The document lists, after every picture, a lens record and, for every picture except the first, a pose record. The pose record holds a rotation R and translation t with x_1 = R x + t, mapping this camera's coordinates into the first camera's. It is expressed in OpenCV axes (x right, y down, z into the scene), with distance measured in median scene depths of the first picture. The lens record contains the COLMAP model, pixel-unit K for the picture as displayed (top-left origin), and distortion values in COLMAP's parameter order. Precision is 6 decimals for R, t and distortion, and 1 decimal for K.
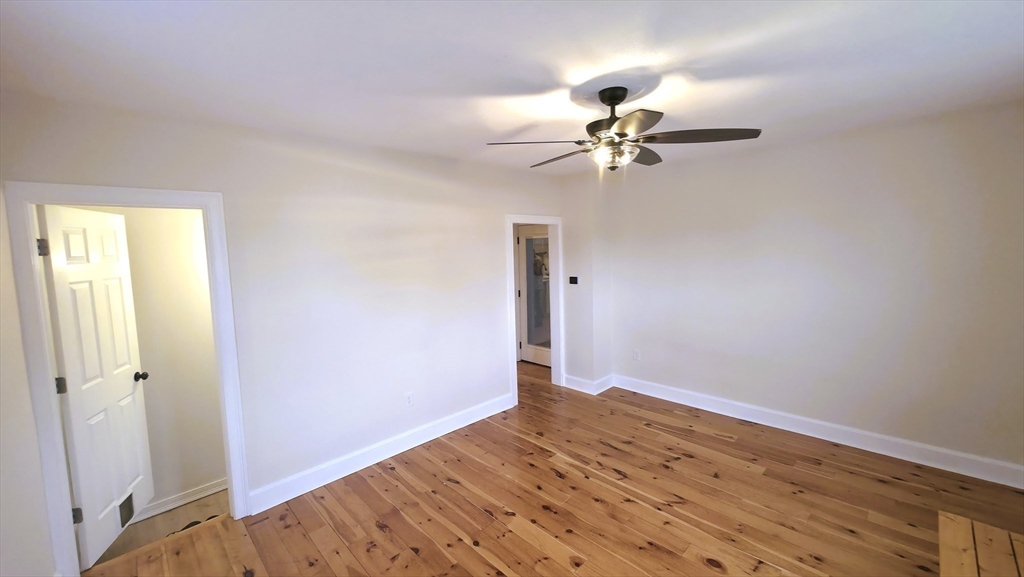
lens RADIAL K [[410.2, 0, 513.1], [0, 410.2, 289.0], [0, 0, 1]] dist [0.000625, -0.000694]
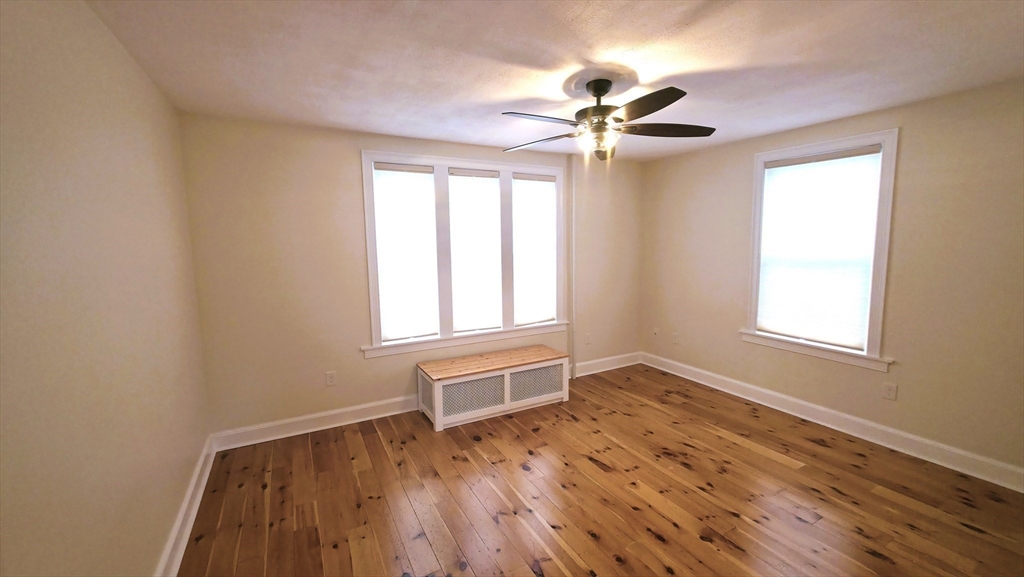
lens RADIAL K [[410.2, 0, 510.9], [0, 410.2, 287.0], [0, 0, 1]] dist [0.000625, -0.000694]
pose [[-0.964712, 0.014658, 0.262899, 0.160062], [0.064811, 0.980950, 0.183132, -0.133243], [-0.255206, 0.193708, -0.947284, 1.906021]]
